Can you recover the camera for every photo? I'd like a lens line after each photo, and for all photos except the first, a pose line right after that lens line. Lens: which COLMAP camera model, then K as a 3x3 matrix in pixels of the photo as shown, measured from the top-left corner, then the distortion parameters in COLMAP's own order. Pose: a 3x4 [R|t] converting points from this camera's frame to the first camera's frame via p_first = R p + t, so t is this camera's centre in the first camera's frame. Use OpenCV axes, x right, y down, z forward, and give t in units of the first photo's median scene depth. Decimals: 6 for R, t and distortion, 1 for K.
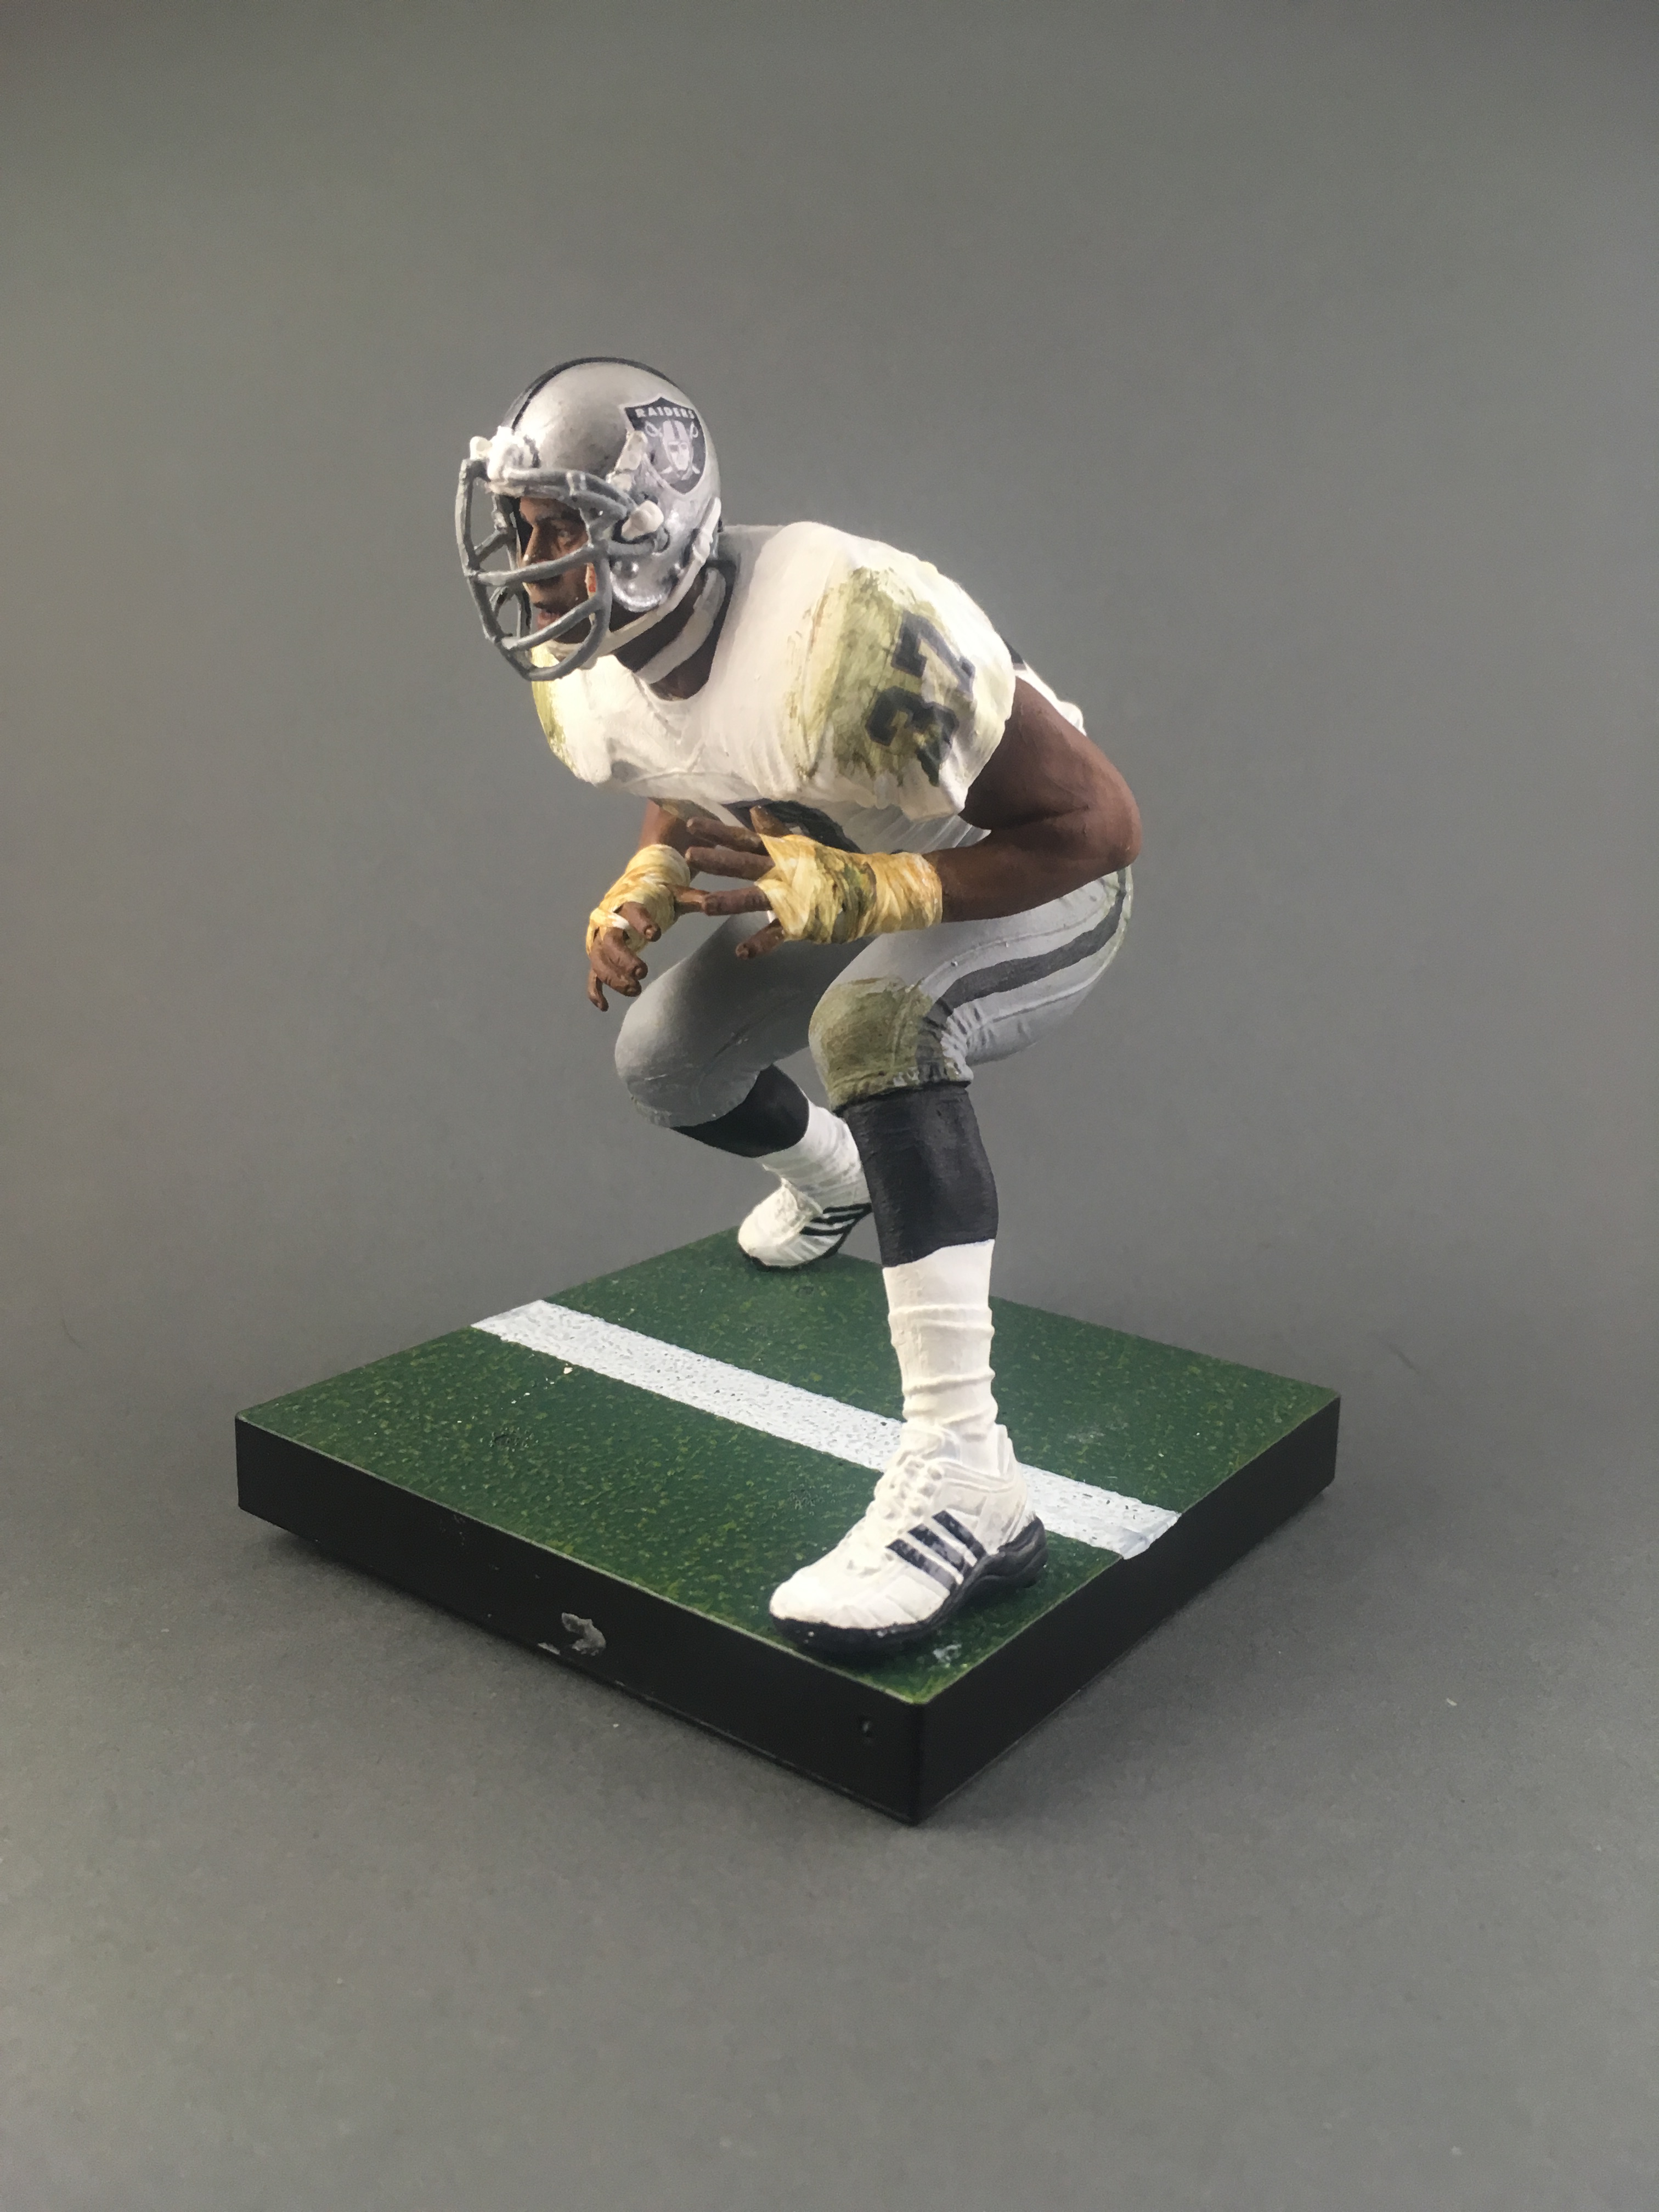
lens RADIAL K [[1888.0, 0, 829.4], [0, 1888.0, 1104.8], [0, 0, 1]] dist [0.014215, 0.007375]
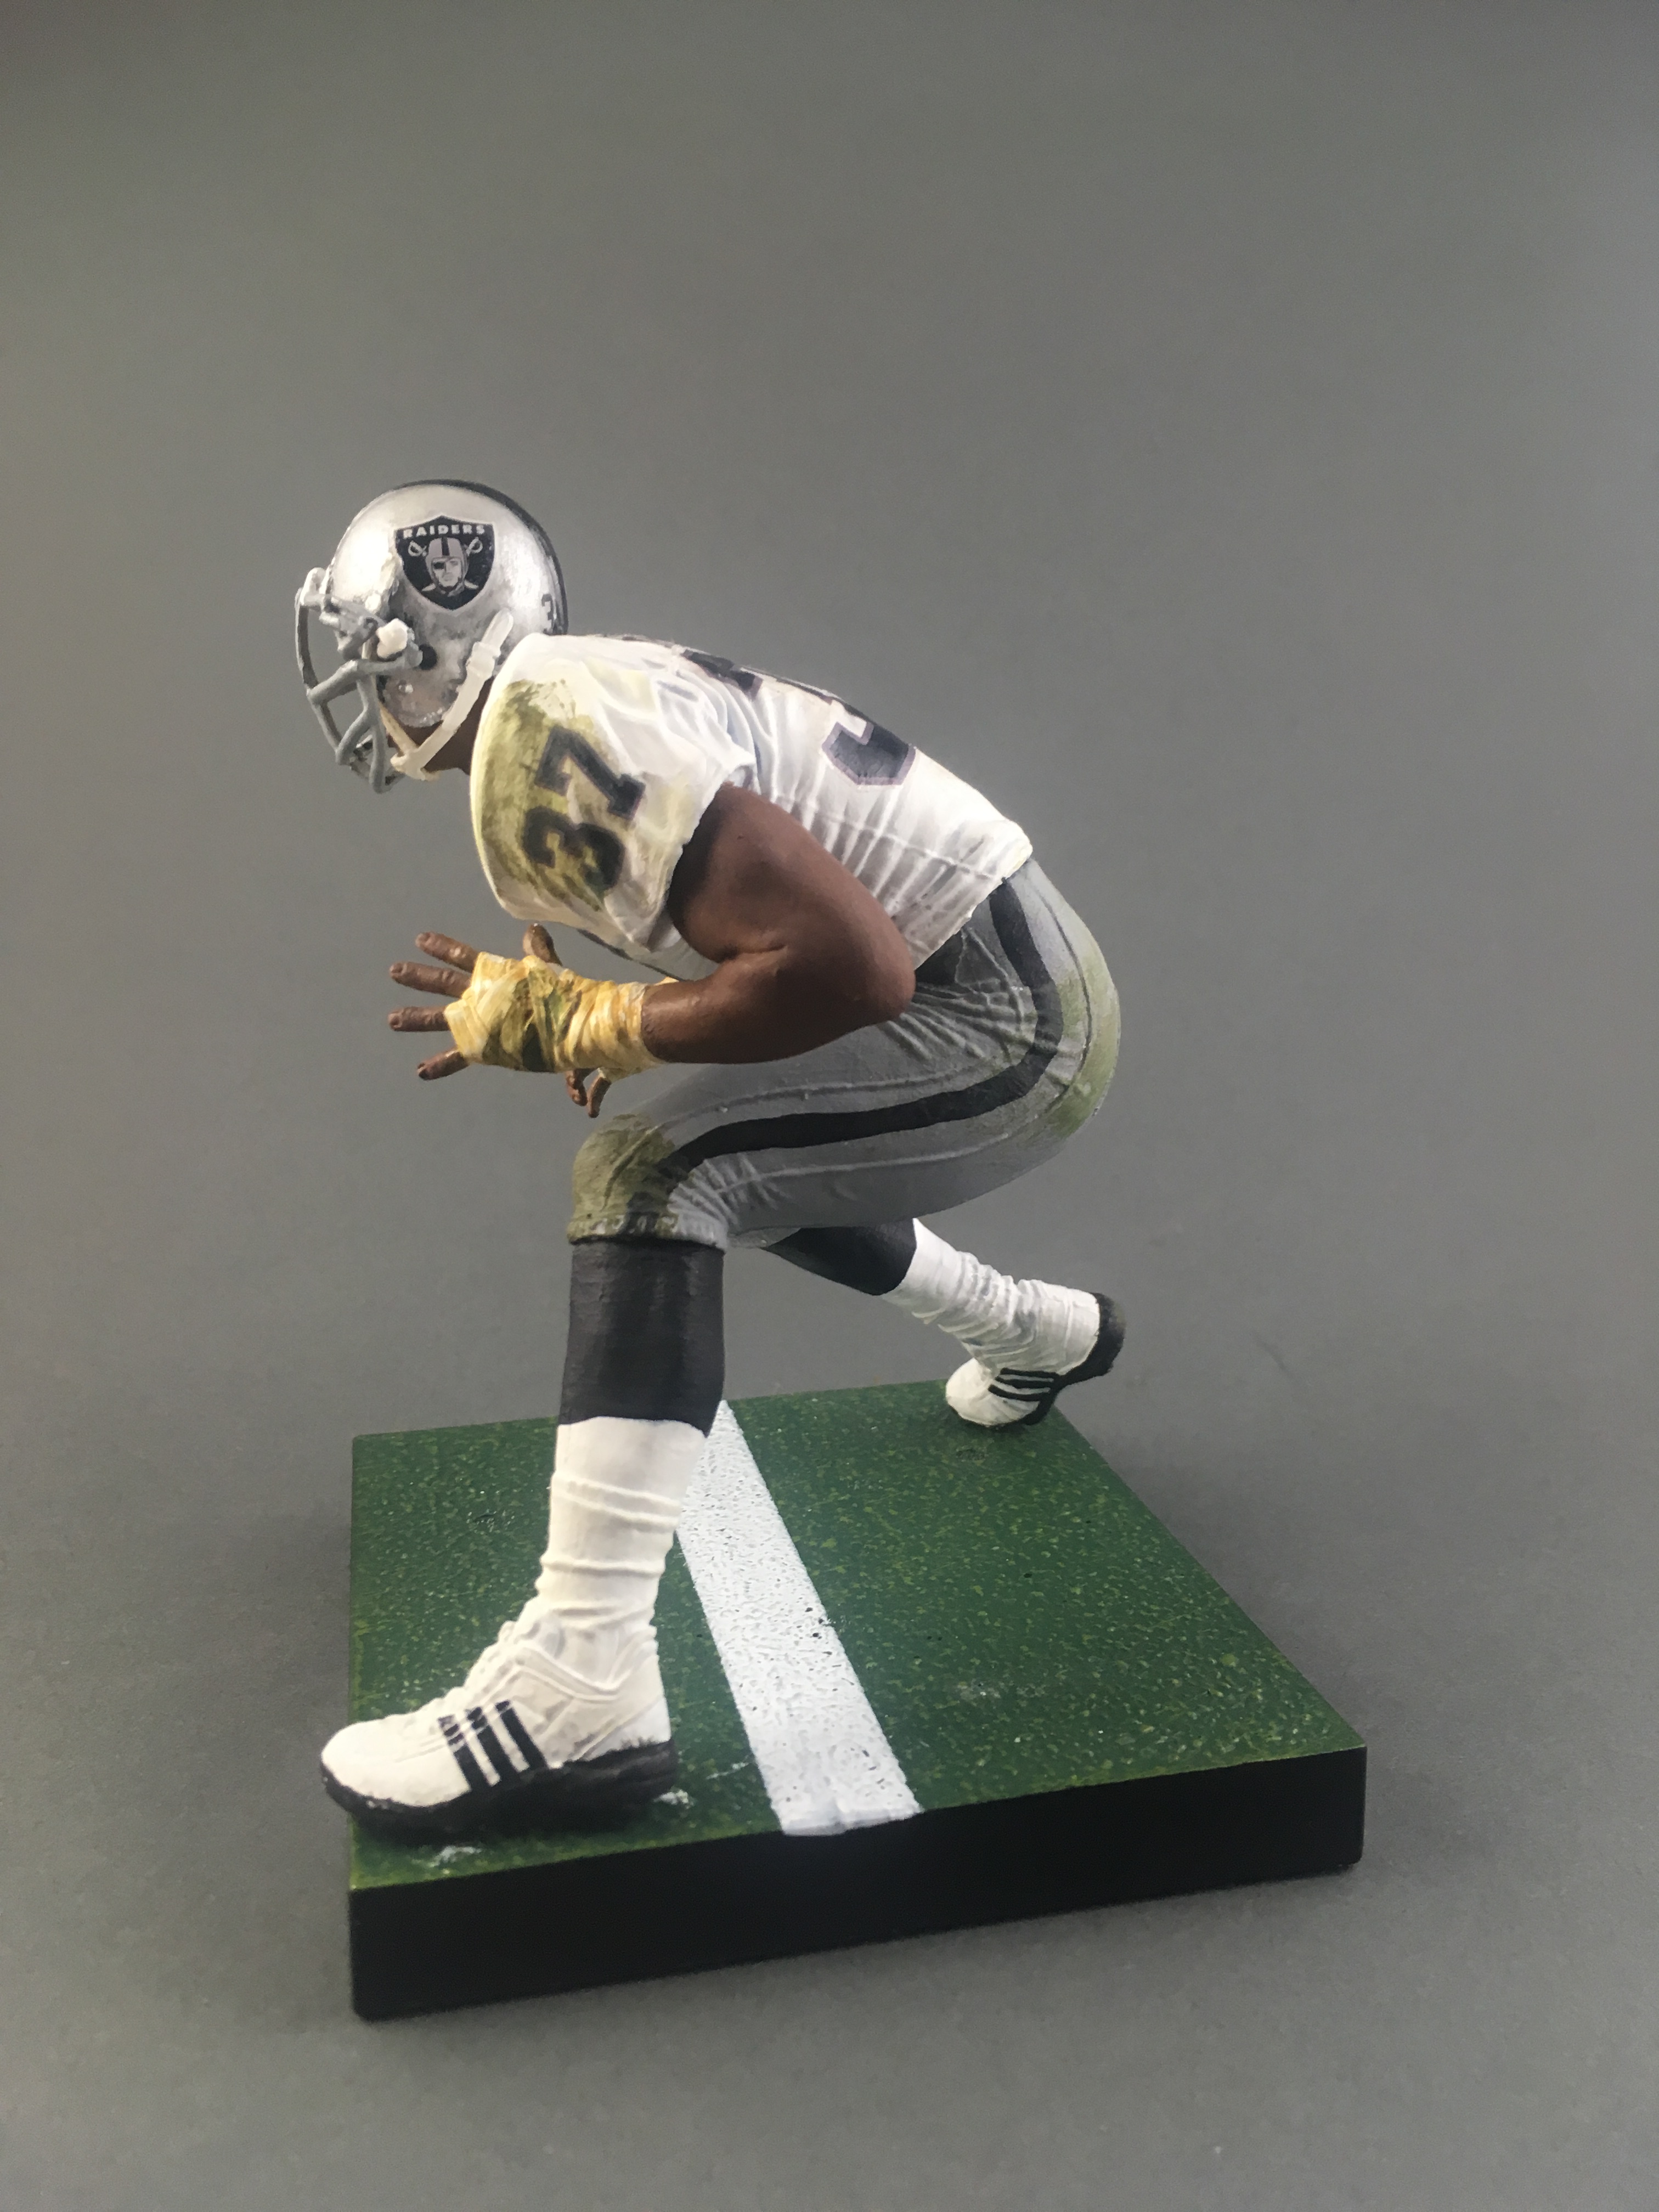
lens RADIAL K [[1888.0, 0, 831.9], [0, 1888.0, 1112.2], [0, 0, 1]] dist [0.014215, 0.007375]
pose [[0.785126, 0.116228, -0.608332, 0.640713], [-0.137043, 0.990488, 0.012372, -0.090548], [0.603983, 0.073654, 0.793586, 0.314556]]
